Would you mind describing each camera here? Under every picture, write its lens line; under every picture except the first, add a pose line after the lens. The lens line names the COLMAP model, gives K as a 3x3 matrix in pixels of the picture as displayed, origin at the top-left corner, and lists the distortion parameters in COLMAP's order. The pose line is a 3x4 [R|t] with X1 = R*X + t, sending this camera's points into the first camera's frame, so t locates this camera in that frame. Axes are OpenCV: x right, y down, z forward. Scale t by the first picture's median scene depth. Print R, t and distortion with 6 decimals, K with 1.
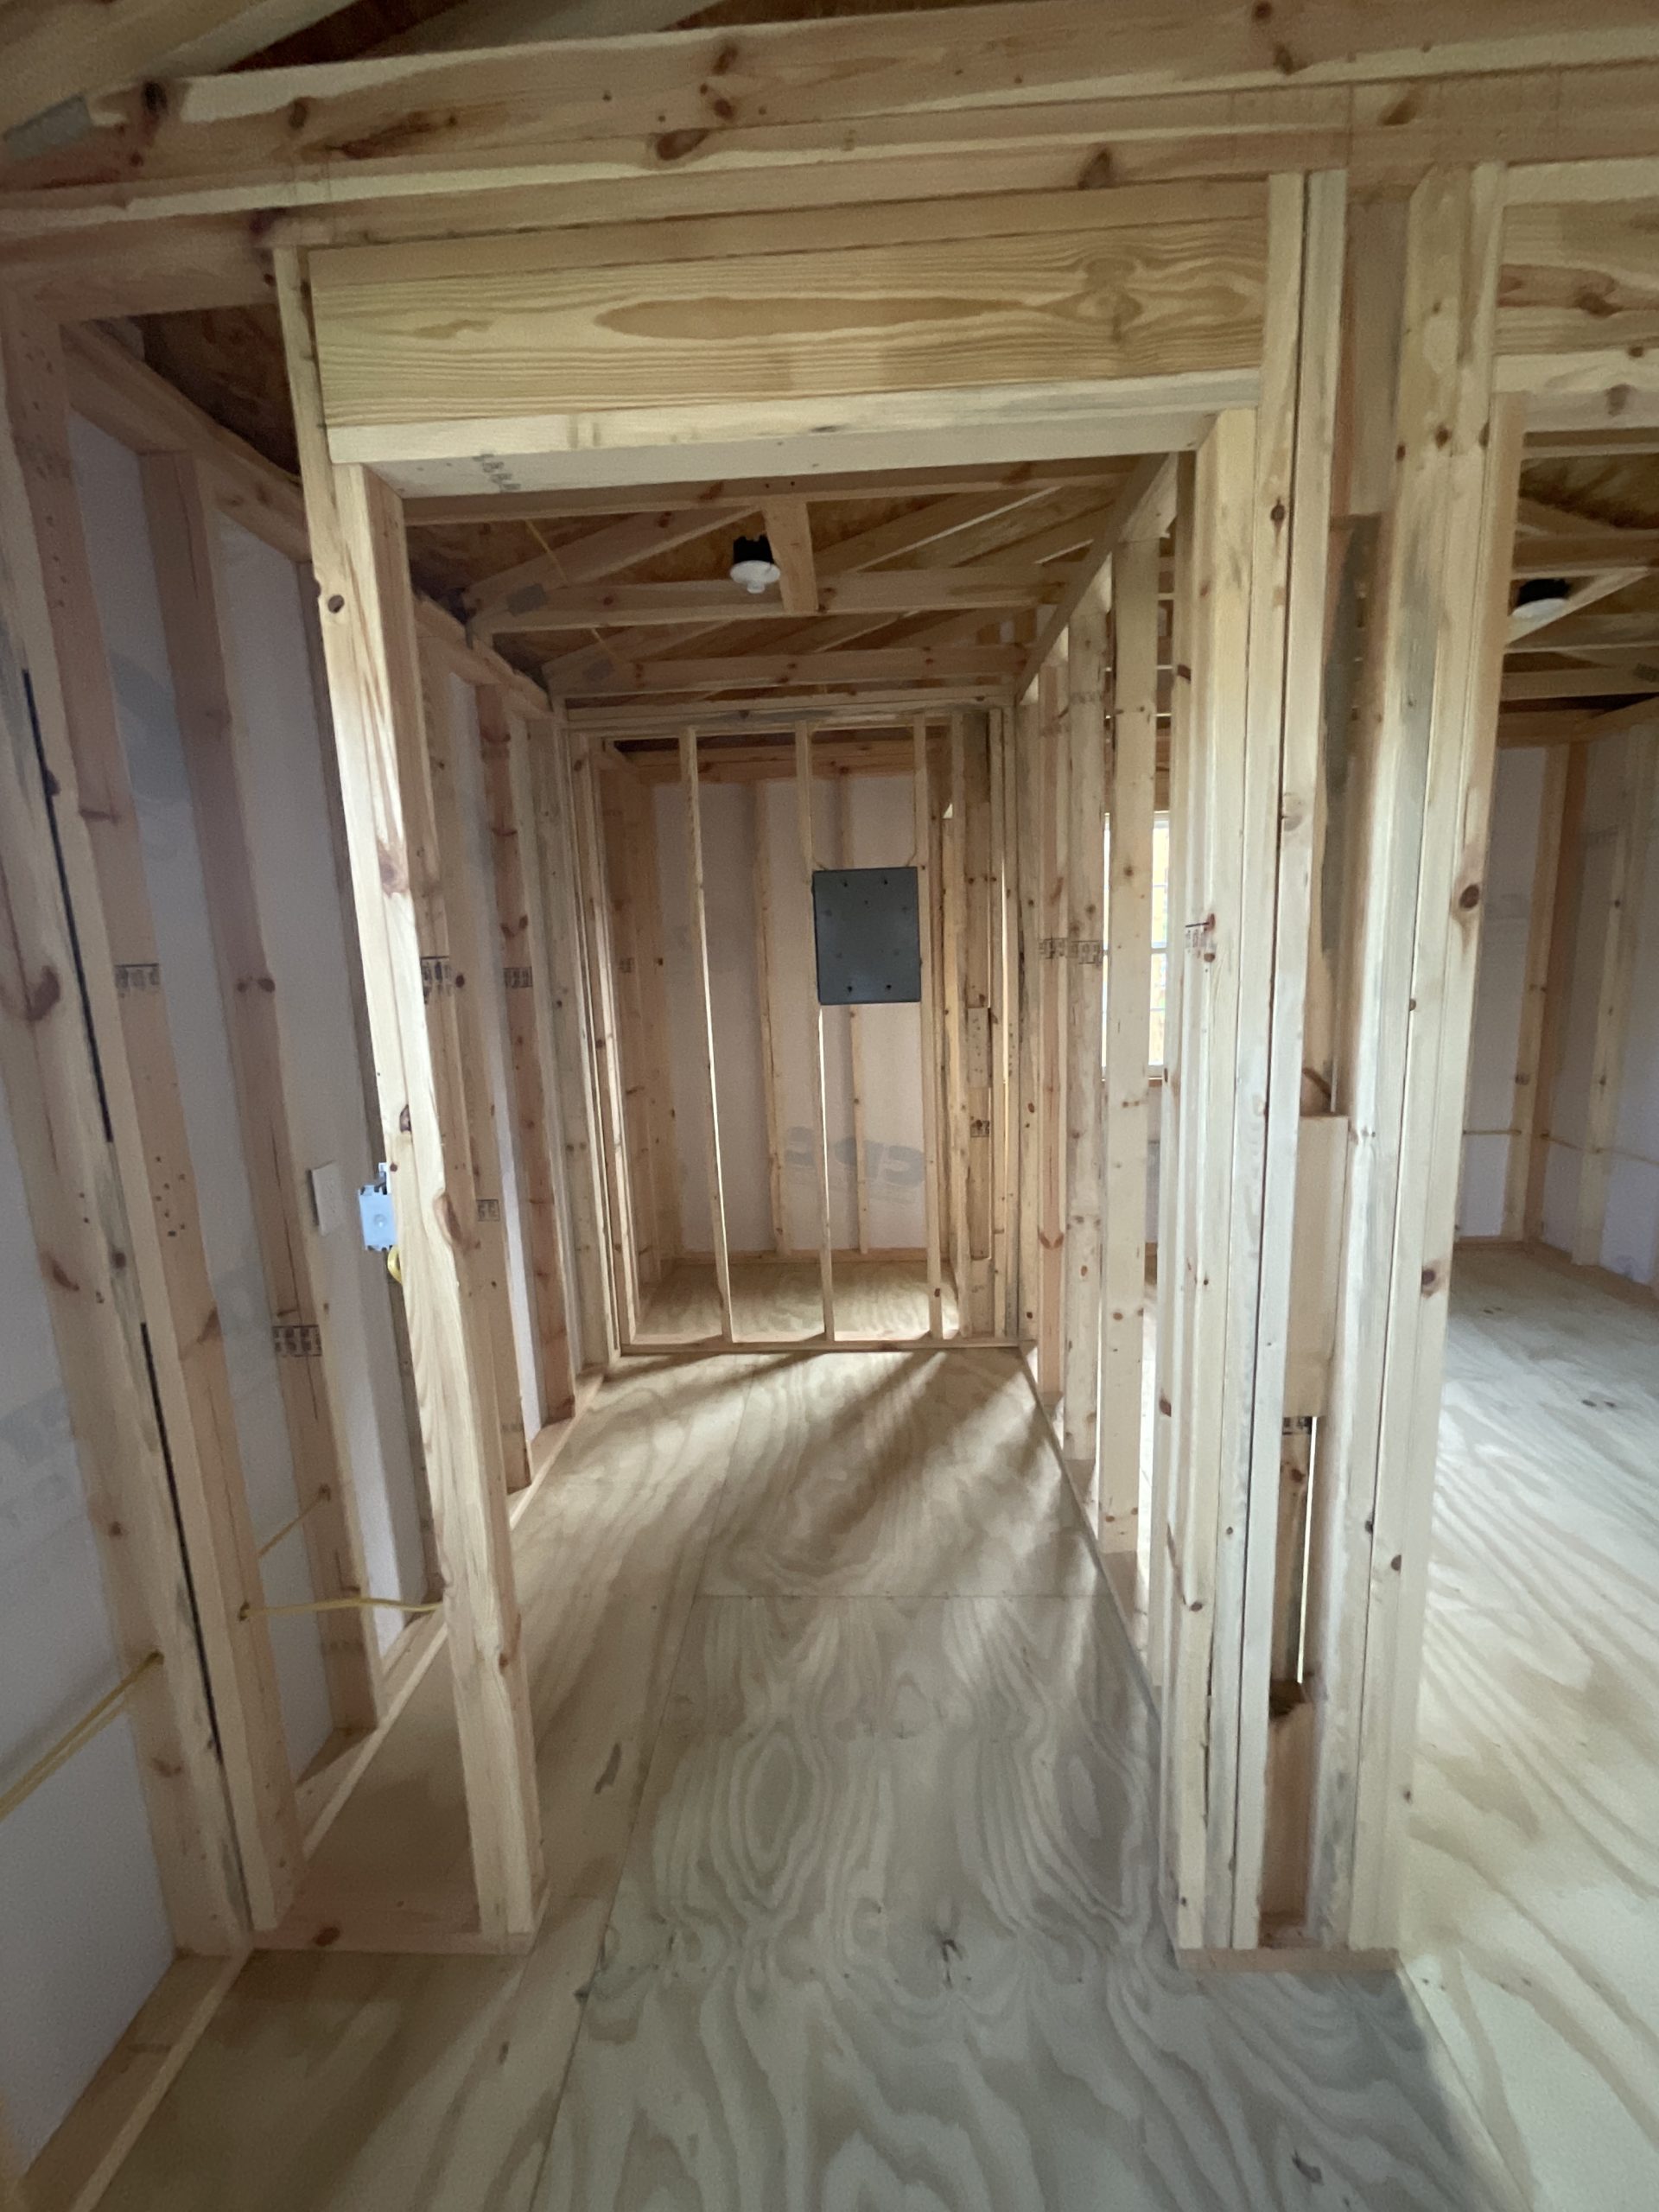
lens RADIAL K [[894.5, 0, 835.6], [0, 894.5, 1108.2], [0, 0, 1]] dist [0.007195, -0.004977]
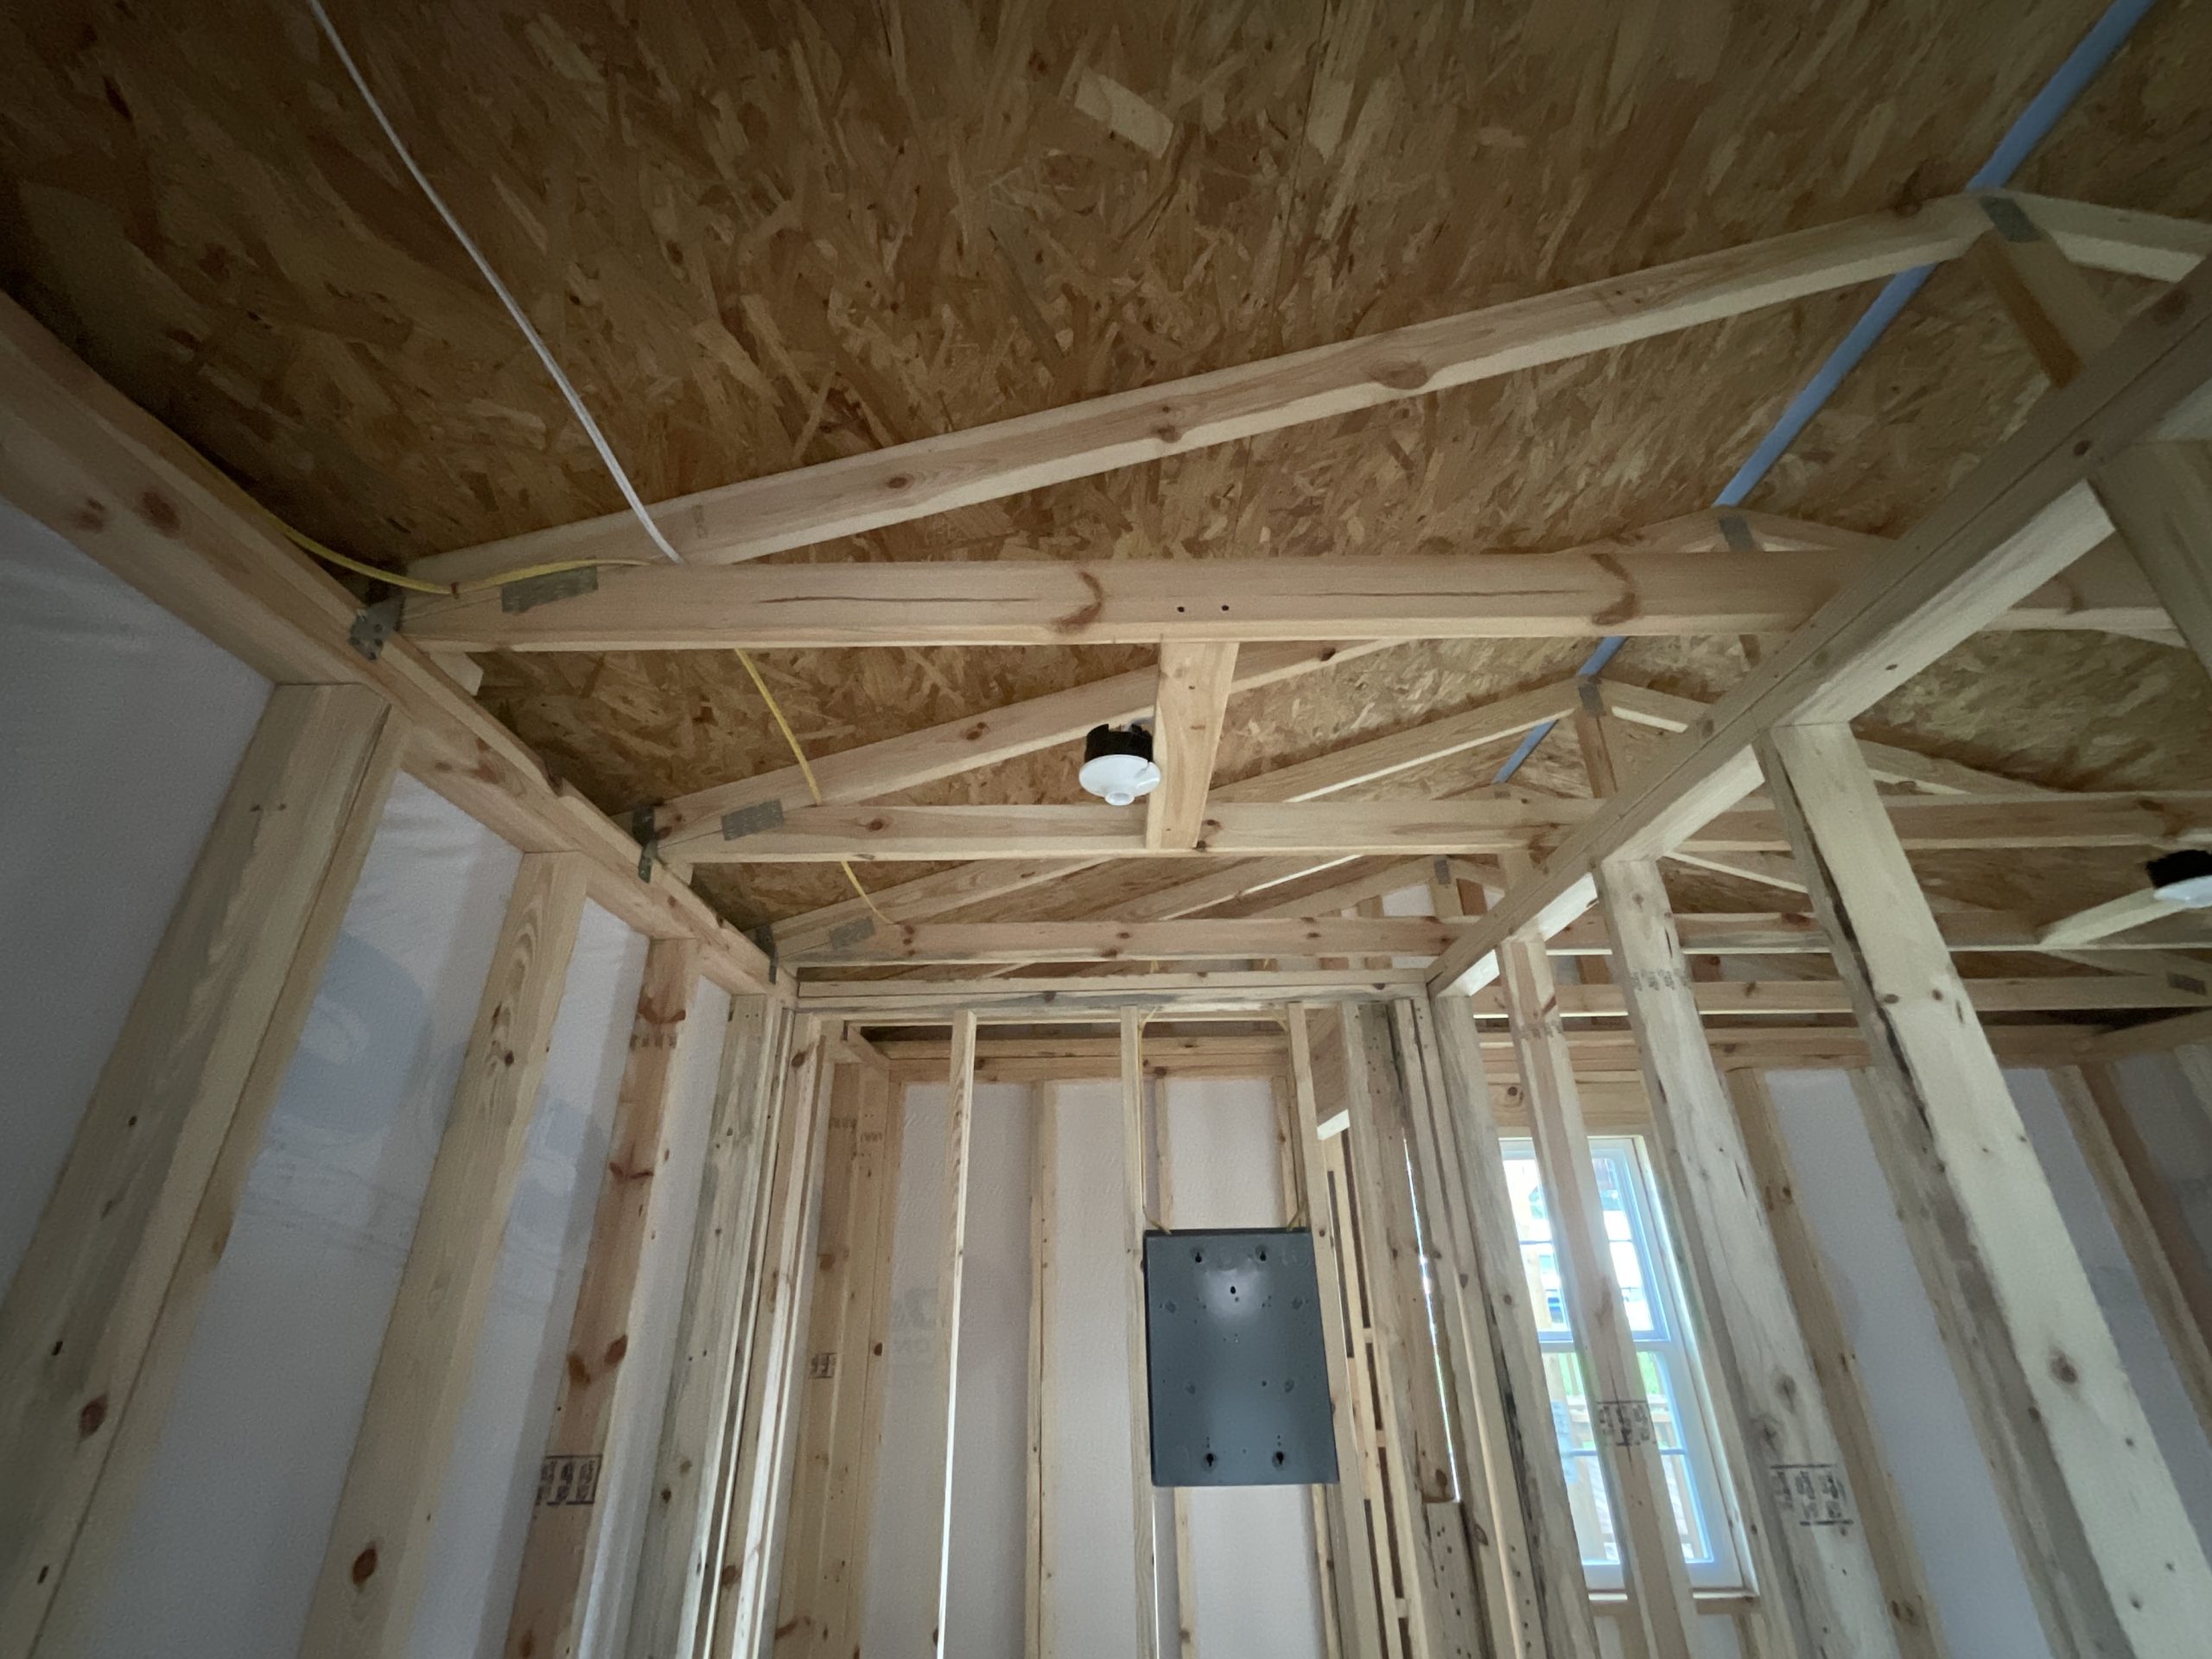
lens RADIAL K [[894.4, 0, 1109.8], [0, 894.4, 831.6], [0, 0, 1]] dist [-0.002796, -0.000402]
pose [[0.999322, 0.032800, 0.016704, -0.090805], [-0.017290, 0.818924, -0.573641, -0.181782], [-0.032495, 0.572963, 0.818937, 0.441719]]
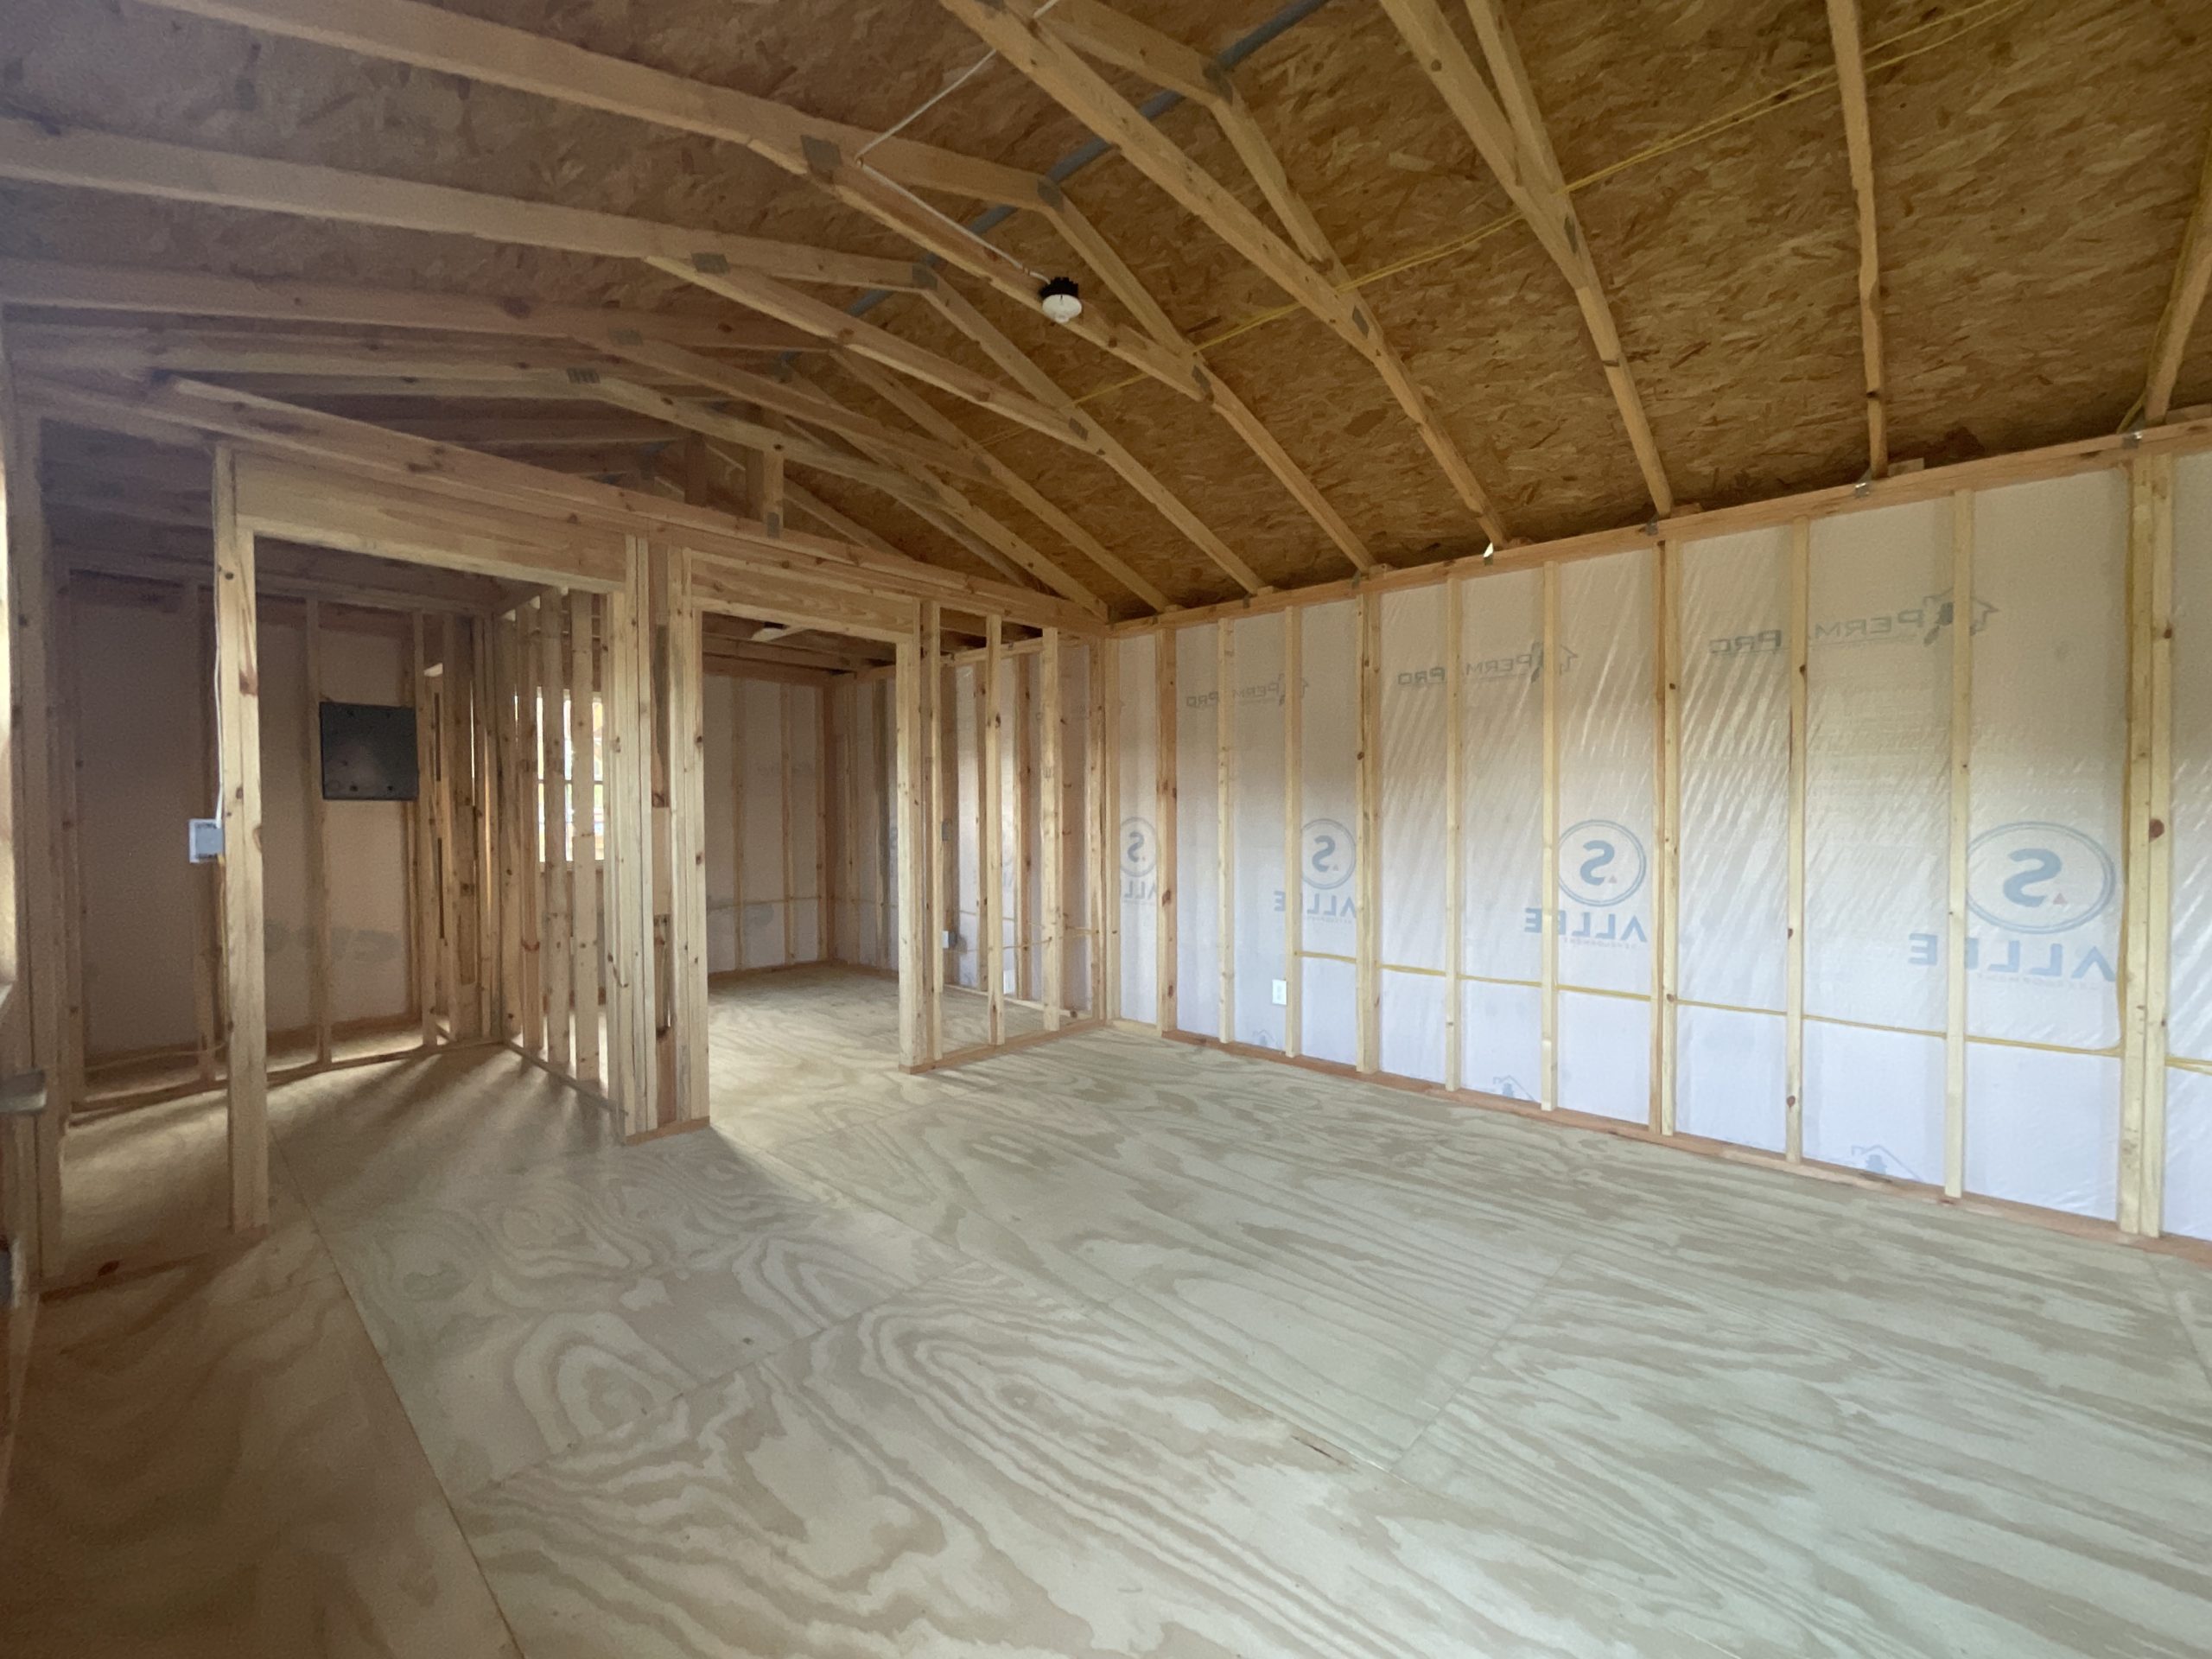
lens RADIAL K [[894.4, 0, 1109.8], [0, 894.4, 831.6], [0, 0, 1]] dist [-0.002796, -0.000402]
pose [[0.643786, 0.017982, 0.764995, -0.384414], [0.110509, 0.987059, -0.116201, 0.297175], [-0.757184, 0.159348, 0.633467, -0.998222]]
